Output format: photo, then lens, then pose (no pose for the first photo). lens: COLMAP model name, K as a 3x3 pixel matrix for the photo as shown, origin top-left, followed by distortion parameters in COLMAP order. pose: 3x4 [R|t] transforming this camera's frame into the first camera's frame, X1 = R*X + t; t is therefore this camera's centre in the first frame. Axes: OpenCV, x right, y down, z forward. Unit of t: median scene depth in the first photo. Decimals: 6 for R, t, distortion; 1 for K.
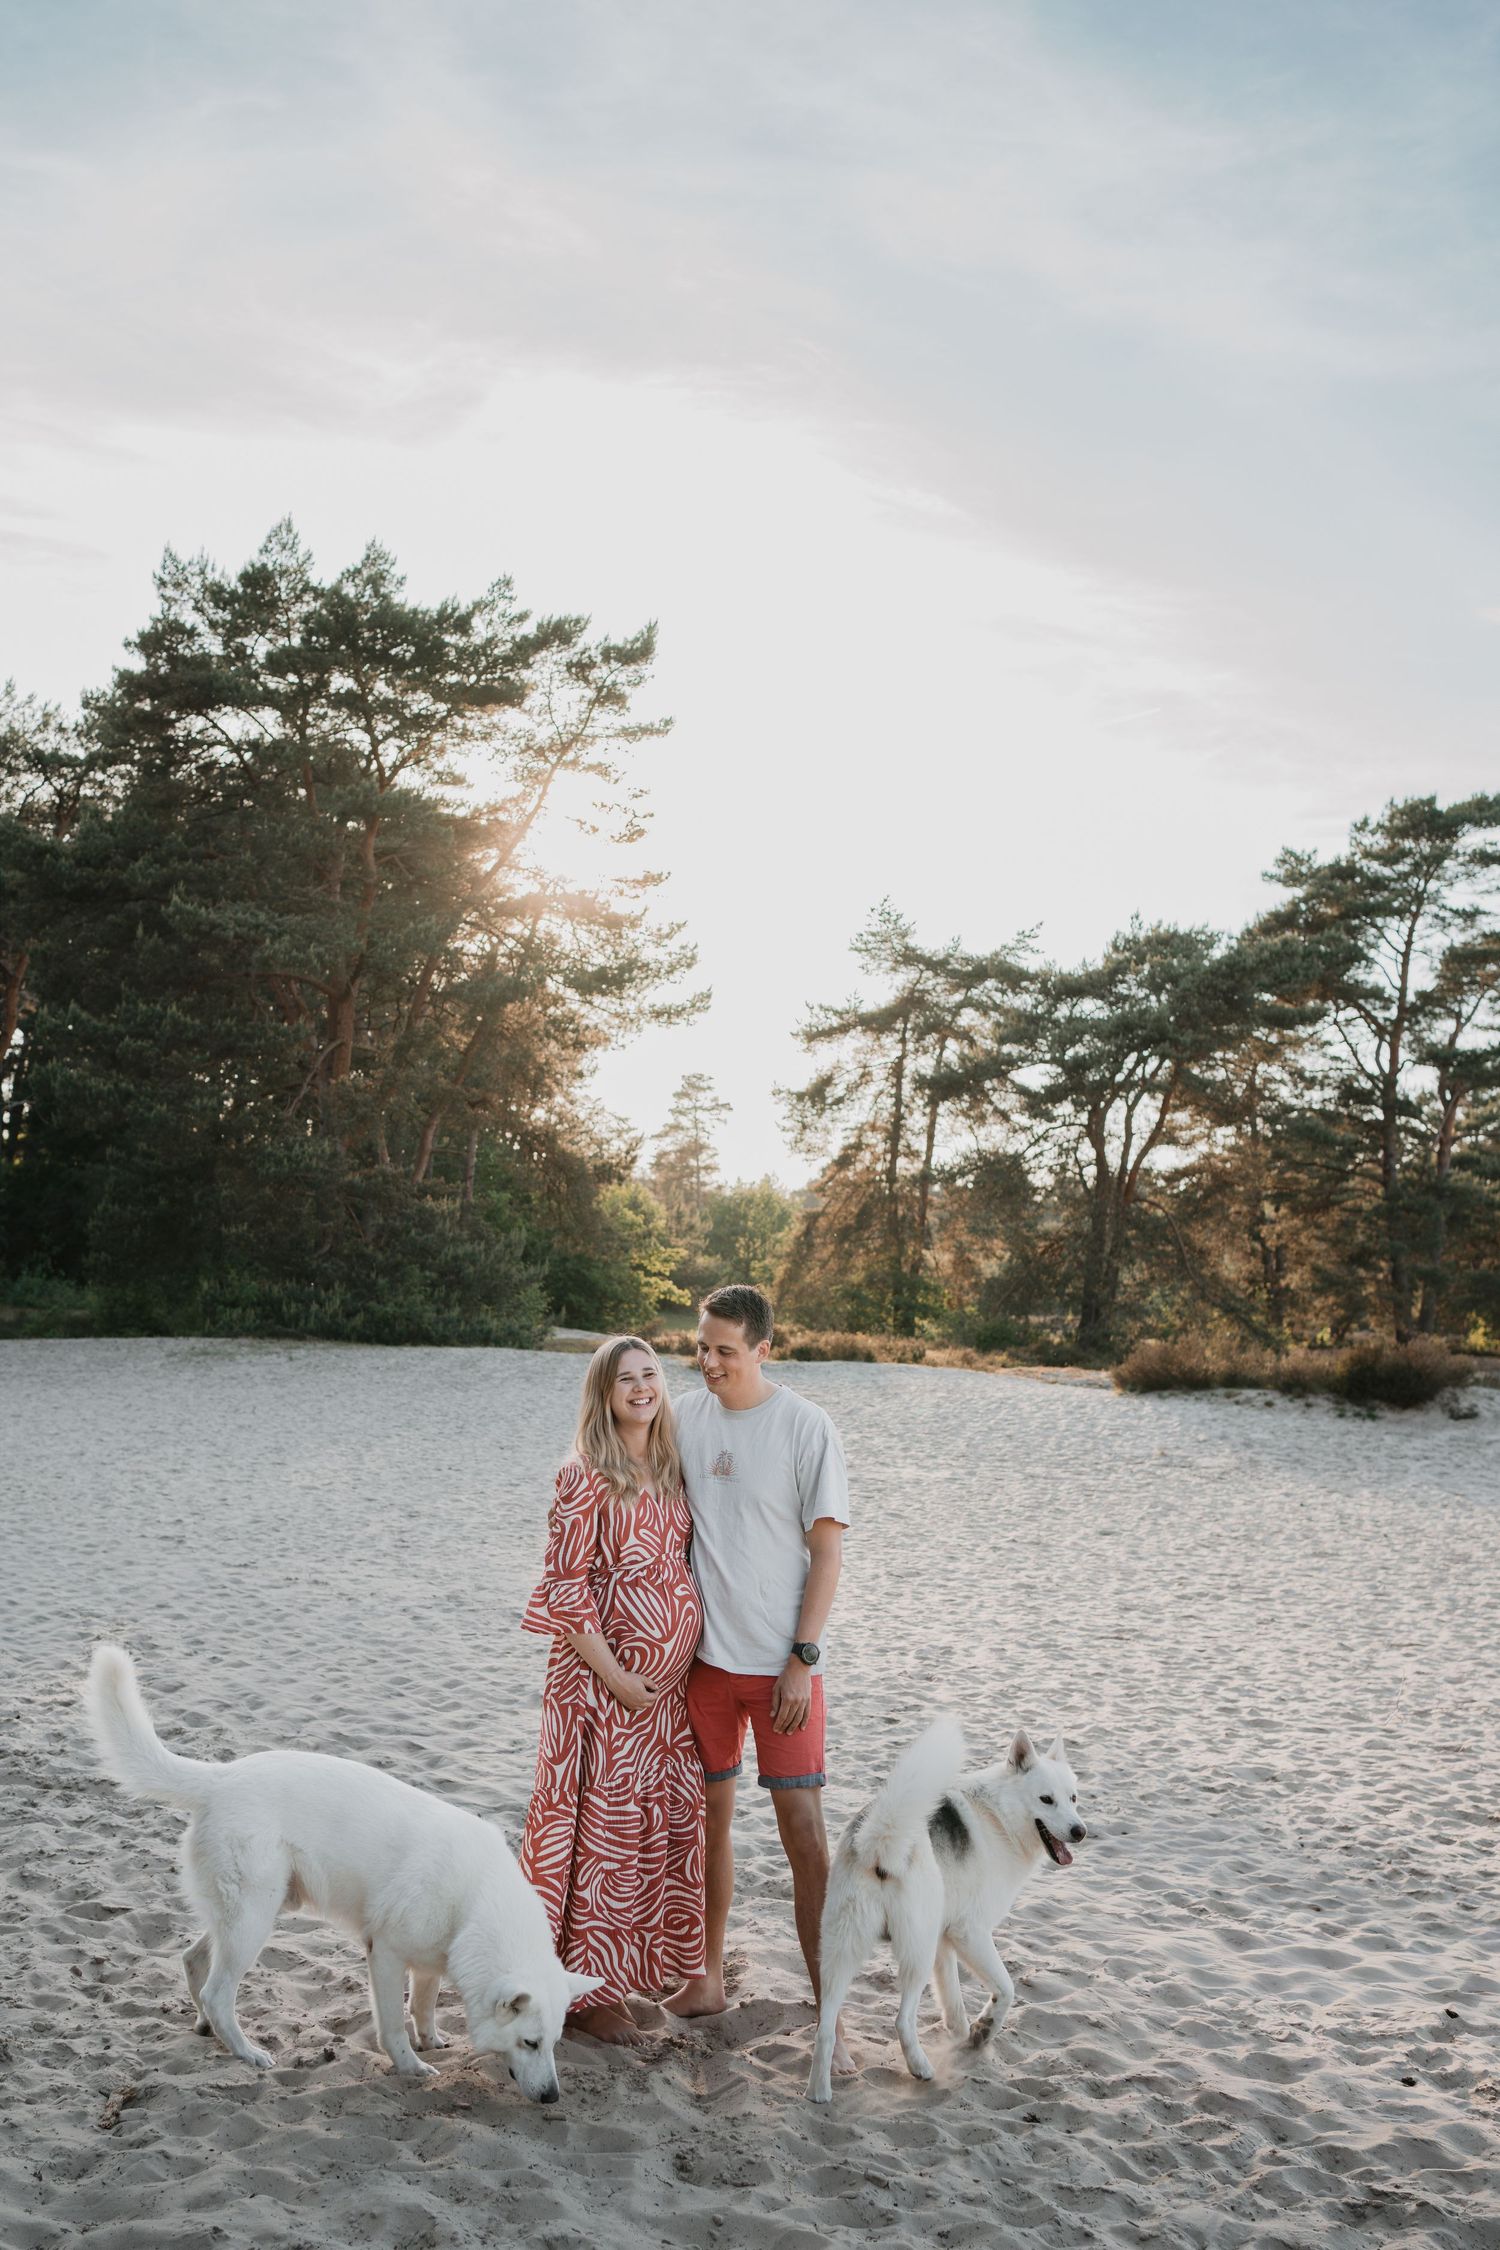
lens RADIAL K [[2354.3, 0, 750.0], [0, 2354.3, 1125.0], [0, 0, 1]] dist [-0.033272, 0.286080]
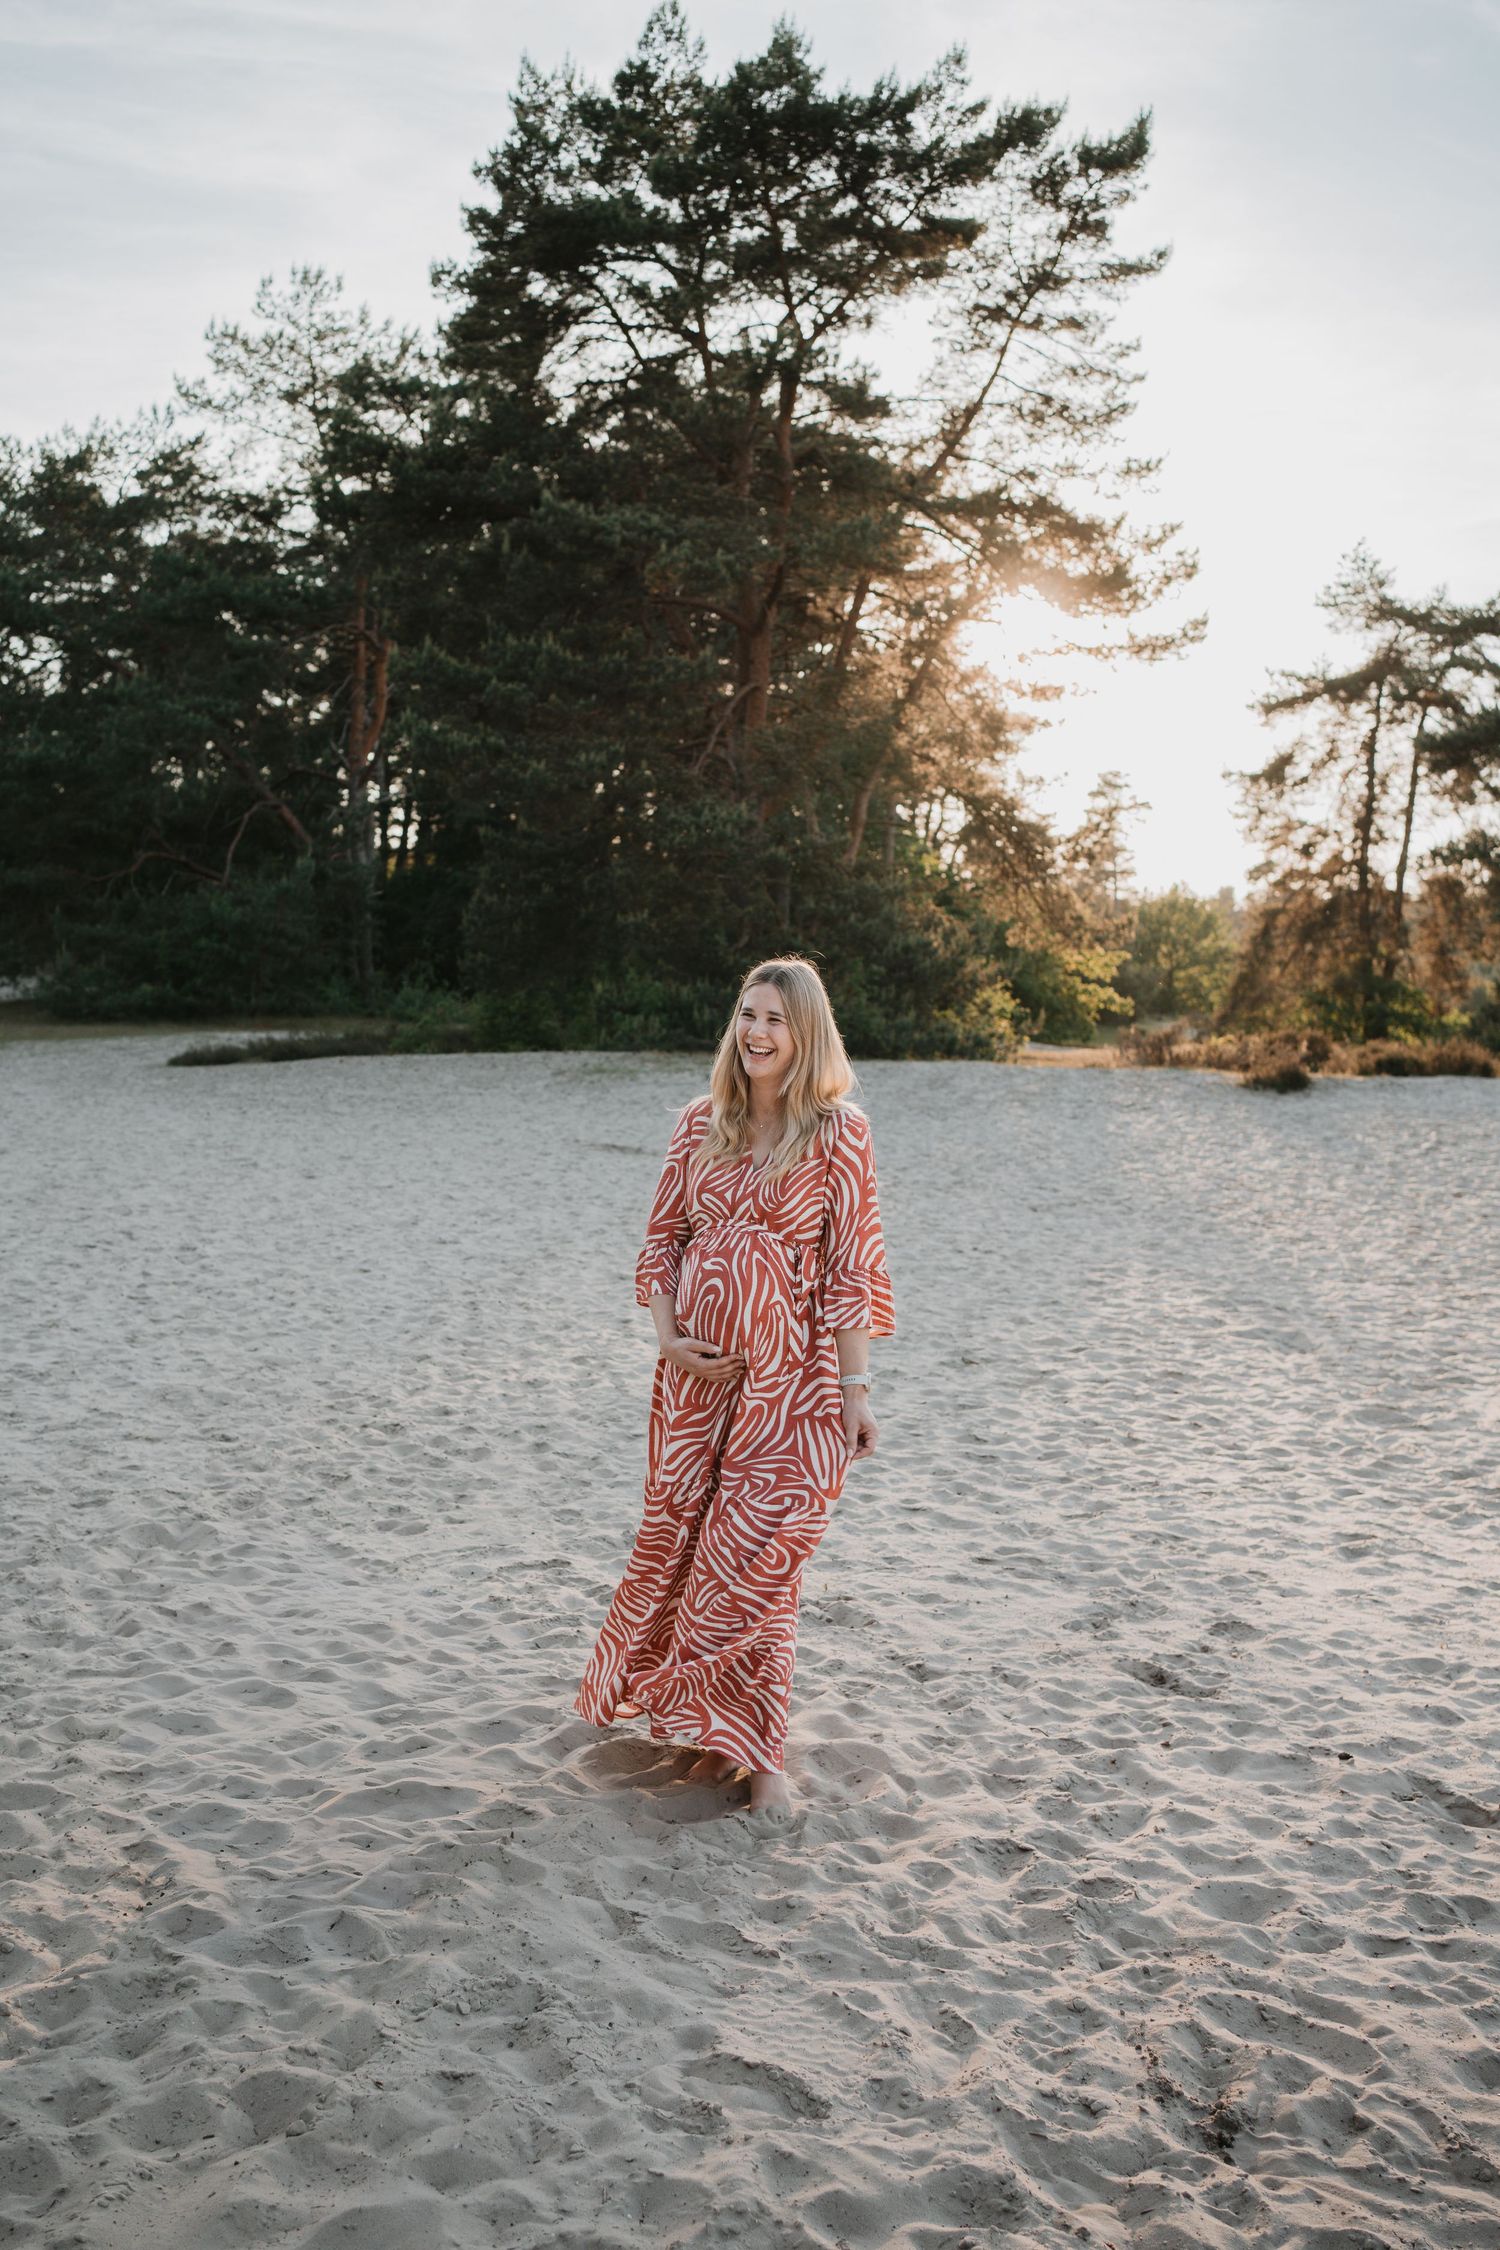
lens RADIAL K [[2354.3, 0, 750.0], [0, 2354.3, 1125.0], [0, 0, 1]] dist [-0.033272, 0.286080]
pose [[0.986112, -0.003162, -0.166051, -0.030586], [0.022988, 0.992794, 0.117610, 0.013952], [0.164483, -0.119794, 0.979079, 0.139514]]
